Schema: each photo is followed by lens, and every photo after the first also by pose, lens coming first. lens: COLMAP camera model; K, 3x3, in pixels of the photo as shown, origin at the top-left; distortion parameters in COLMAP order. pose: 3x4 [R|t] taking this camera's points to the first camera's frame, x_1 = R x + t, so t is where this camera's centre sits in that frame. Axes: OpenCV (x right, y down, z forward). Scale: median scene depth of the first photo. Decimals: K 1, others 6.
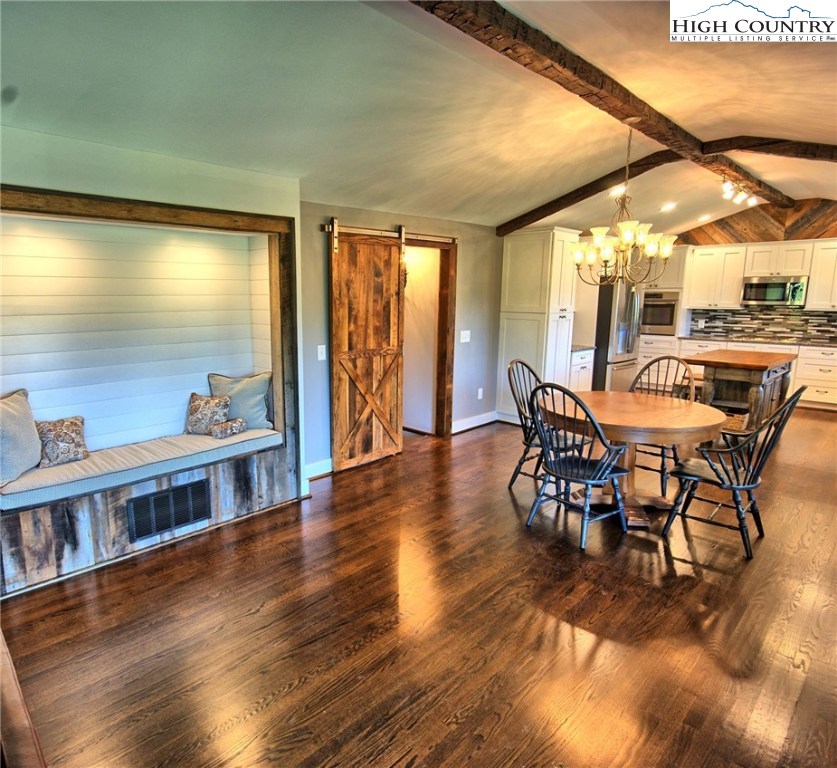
lens RADIAL K [[506.6, 0, 365.7], [0, 506.6, 384.1], [0, 0, 1]] dist [-0.002699, -0.002134]
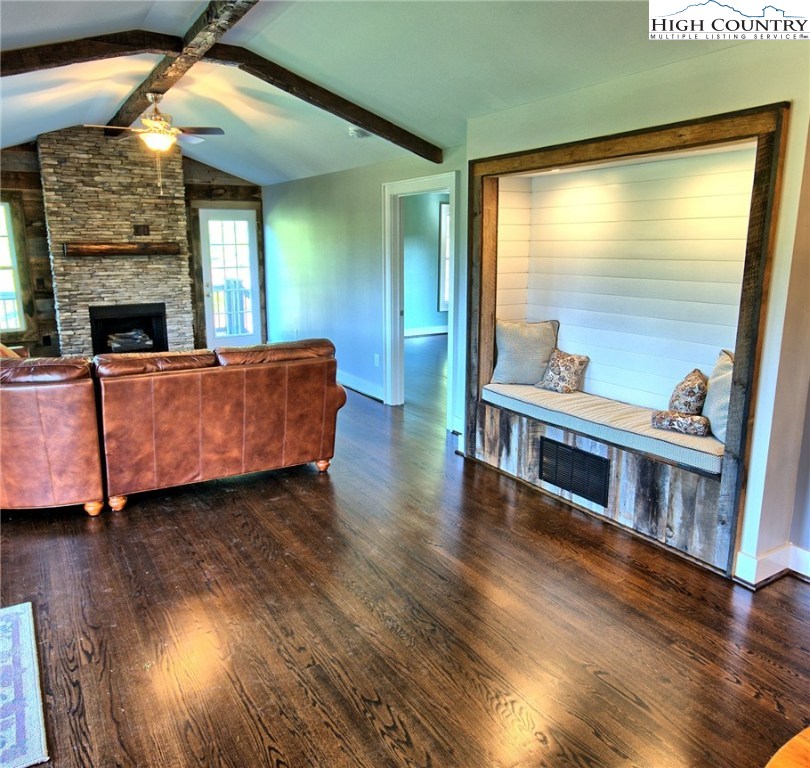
lens RADIAL K [[608.9, 0, 371.8], [0, 608.9, 364.6], [0, 0, 1]] dist [0.002793, 0.012143]
pose [[-0.209172, 0.198053, -0.957613, 0.717535], [-0.163340, 0.958441, 0.233903, -0.138667], [0.964141, 0.205342, -0.168129, 0.774634]]
